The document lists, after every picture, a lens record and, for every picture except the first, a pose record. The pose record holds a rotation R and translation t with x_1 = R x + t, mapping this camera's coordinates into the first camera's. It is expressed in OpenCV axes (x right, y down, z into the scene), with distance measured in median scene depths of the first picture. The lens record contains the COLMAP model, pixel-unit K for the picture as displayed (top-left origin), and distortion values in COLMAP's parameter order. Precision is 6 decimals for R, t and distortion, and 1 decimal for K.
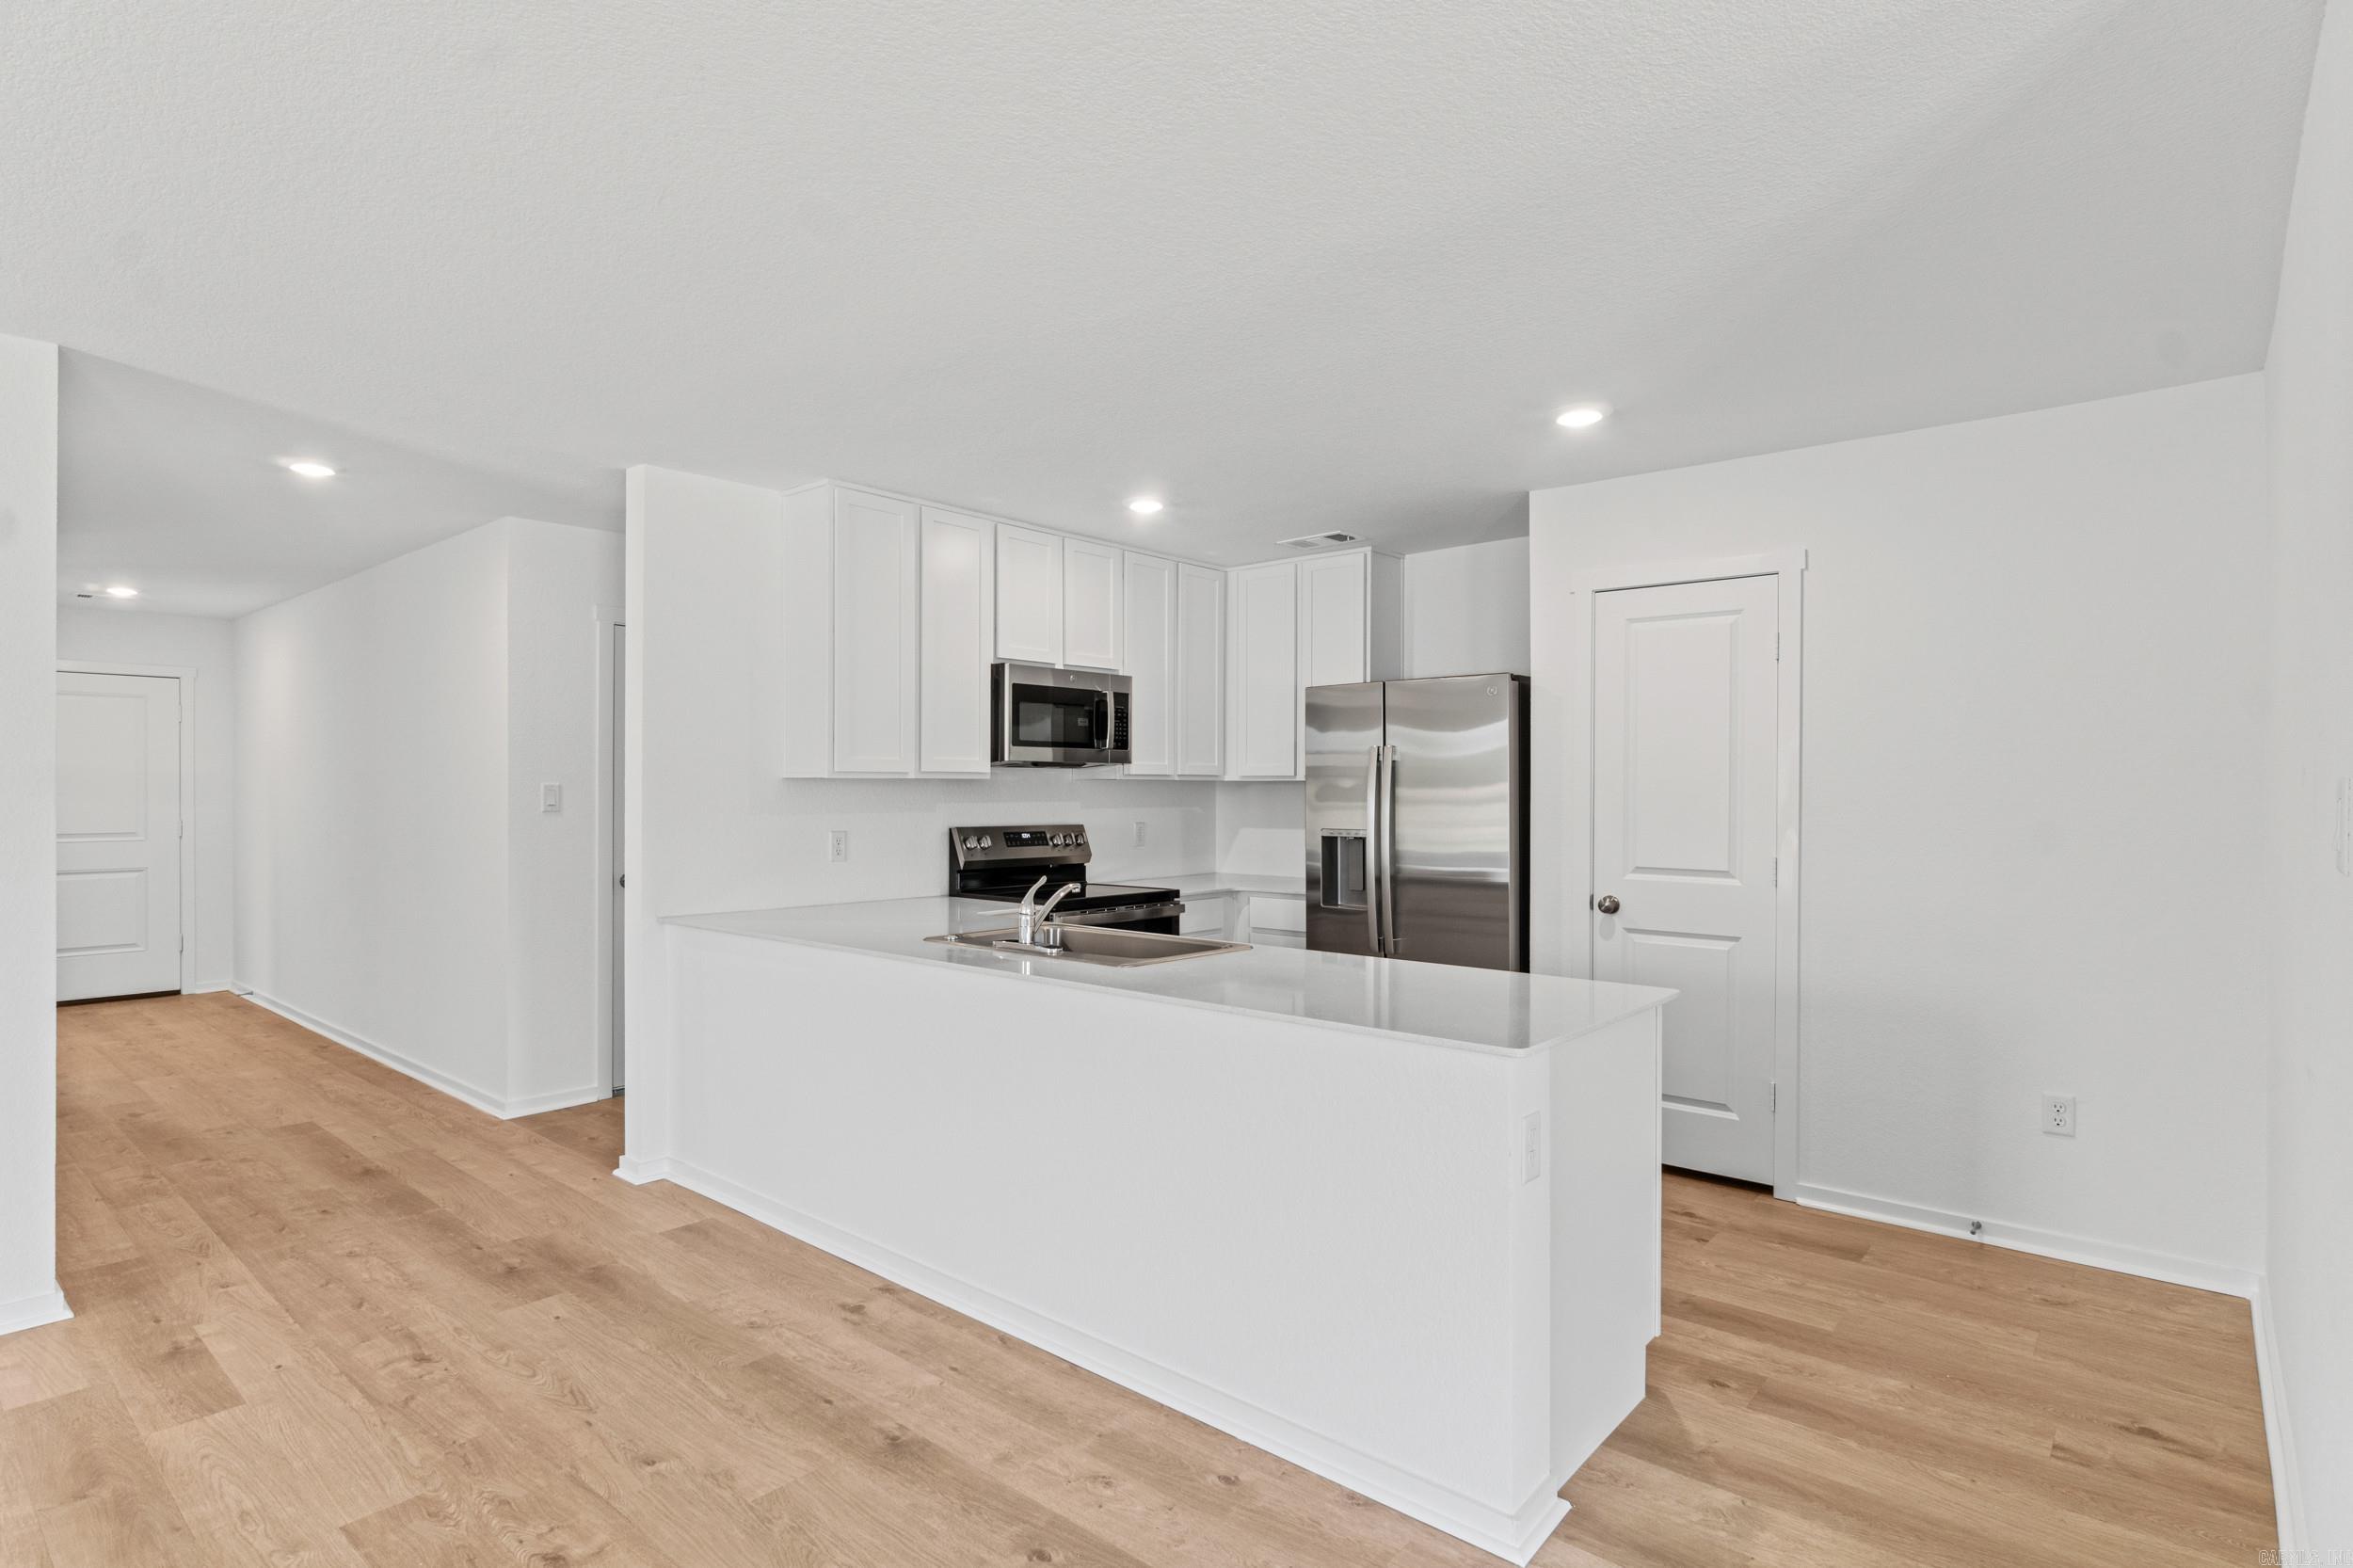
lens RADIAL K [[1187.7, 0, 1152.4], [0, 1187.7, 794.3], [0, 0, 1]] dist [-0.007158, 0.001835]
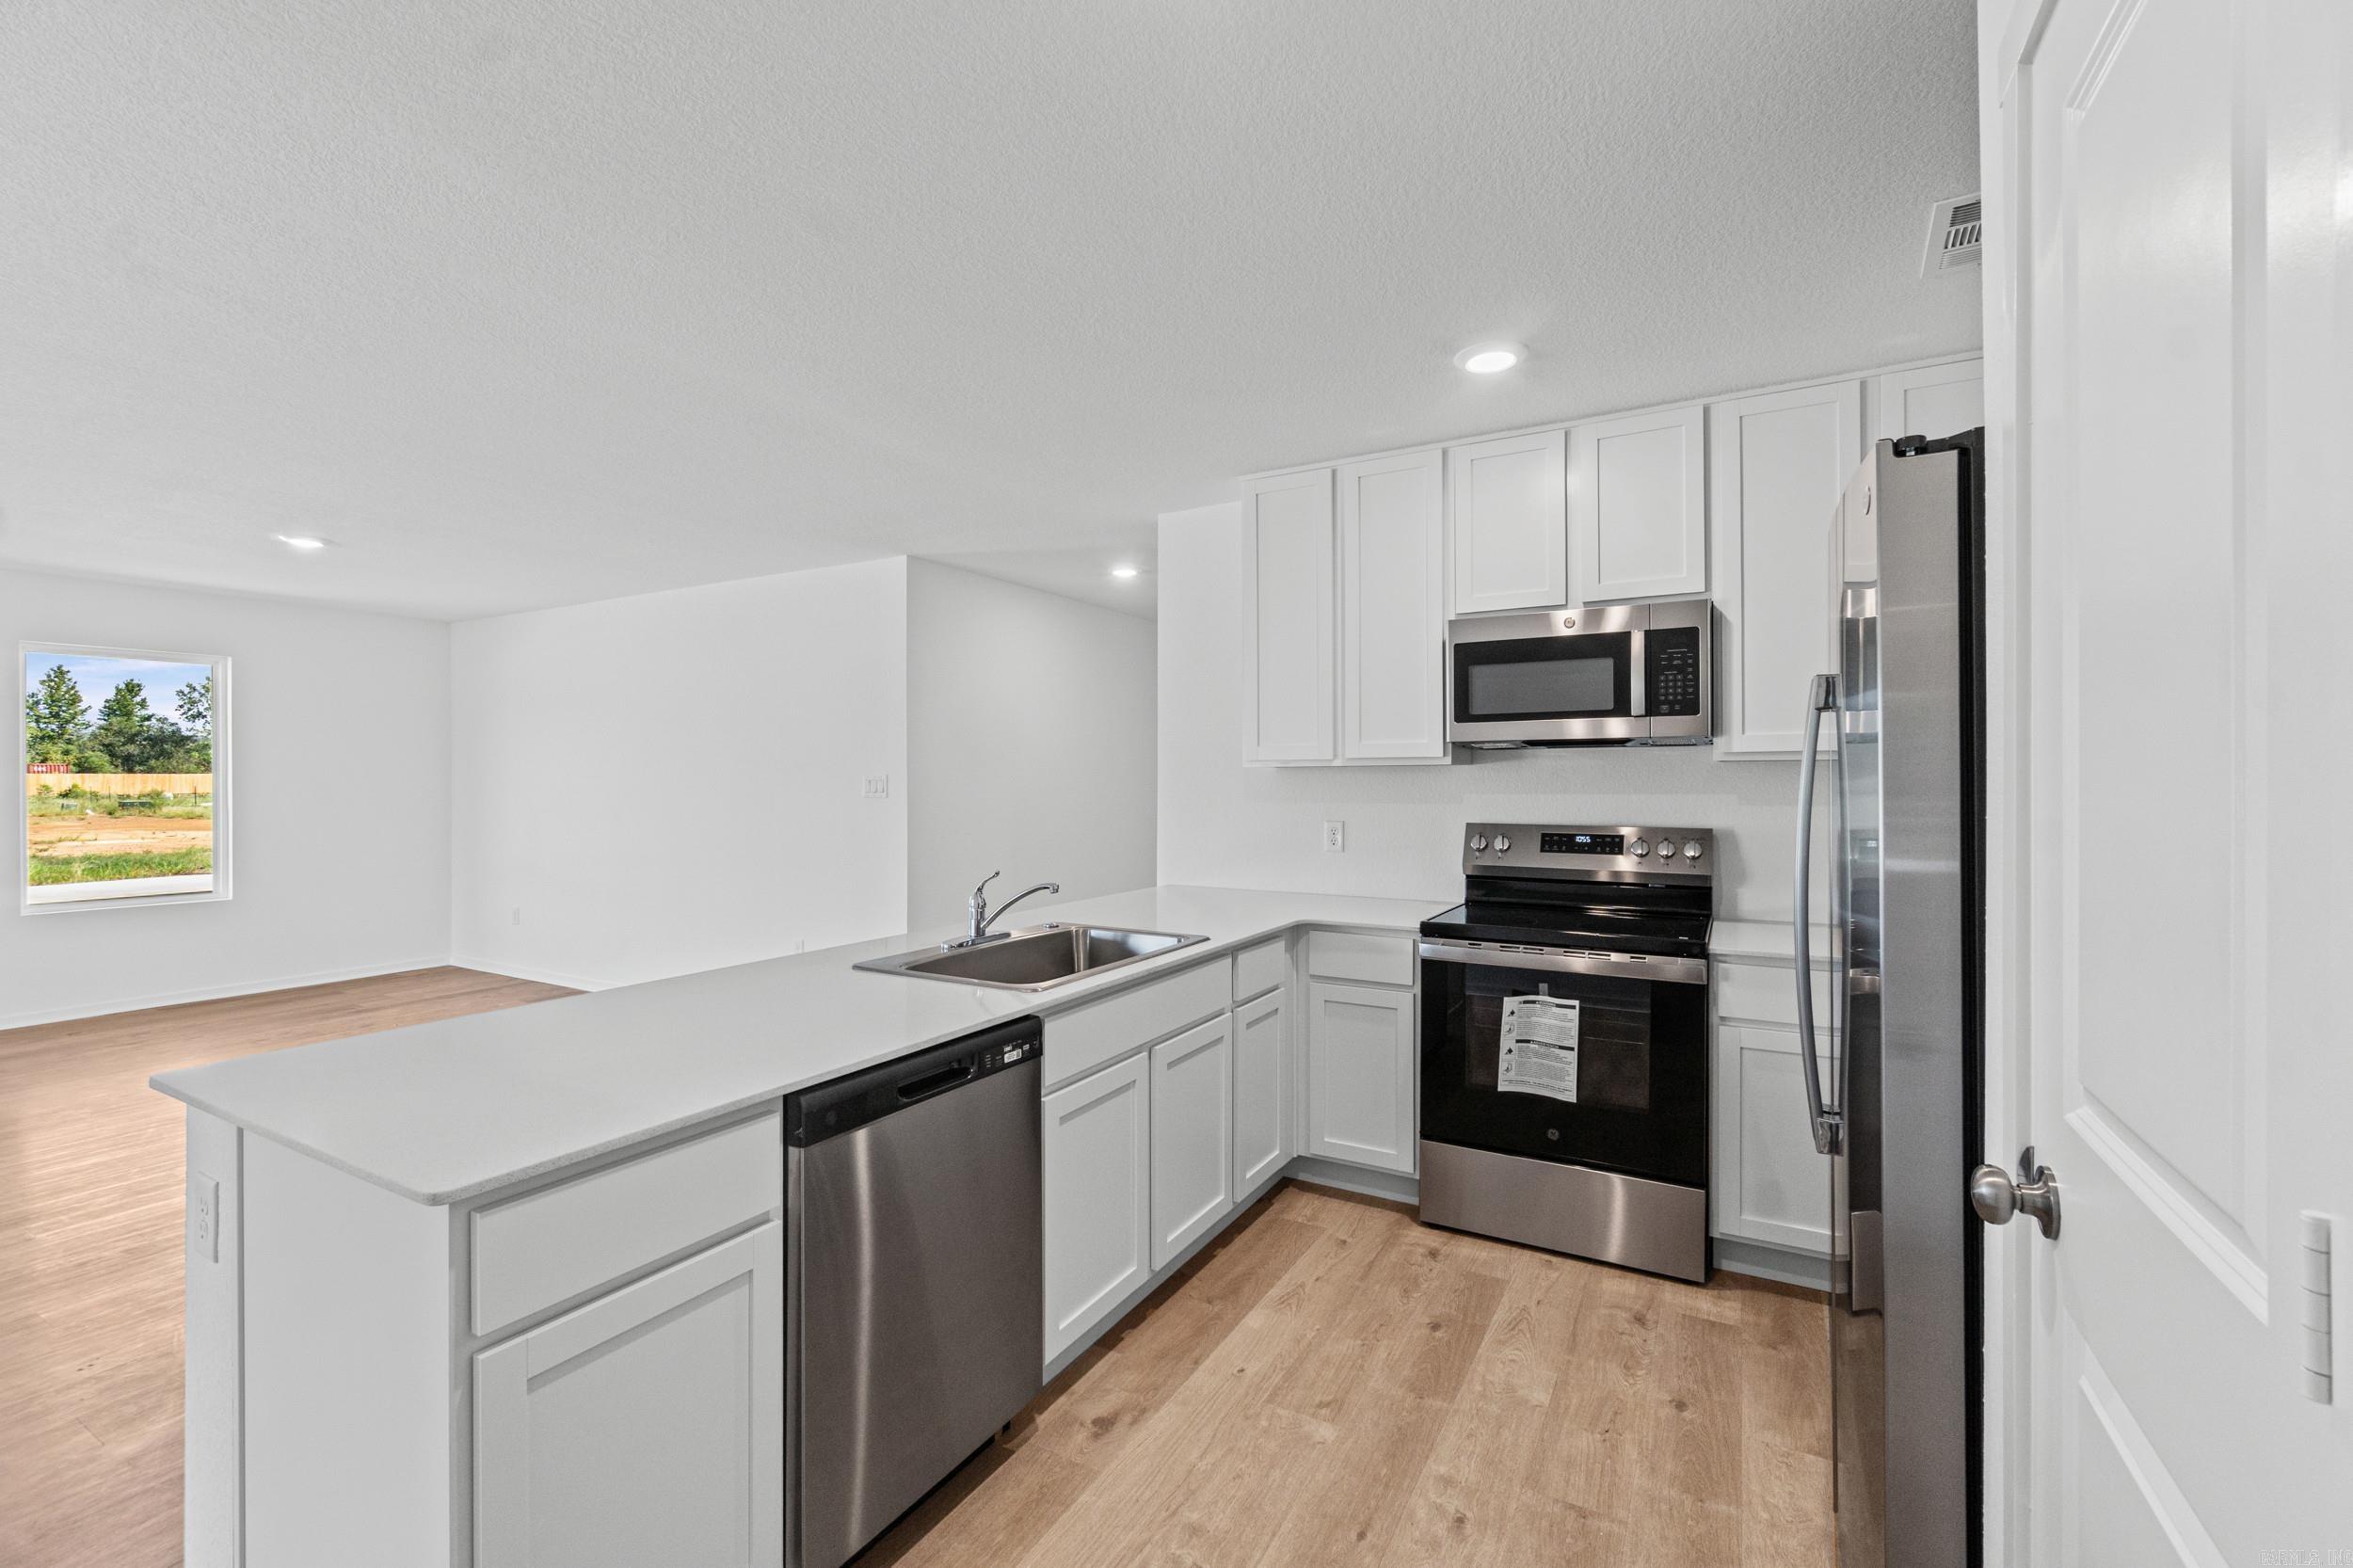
lens RADIAL K [[1013.8, 0, 1157.3], [0, 1013.8, 788.1], [0, 0, 1]] dist [0.002190, 0.000407]
pose [[0.187598, 0.004880, -0.982234, 0.502798], [-0.001219, 0.999988, 0.004735, 0.000143], [0.982245, 0.000309, 0.187601, 0.669615]]
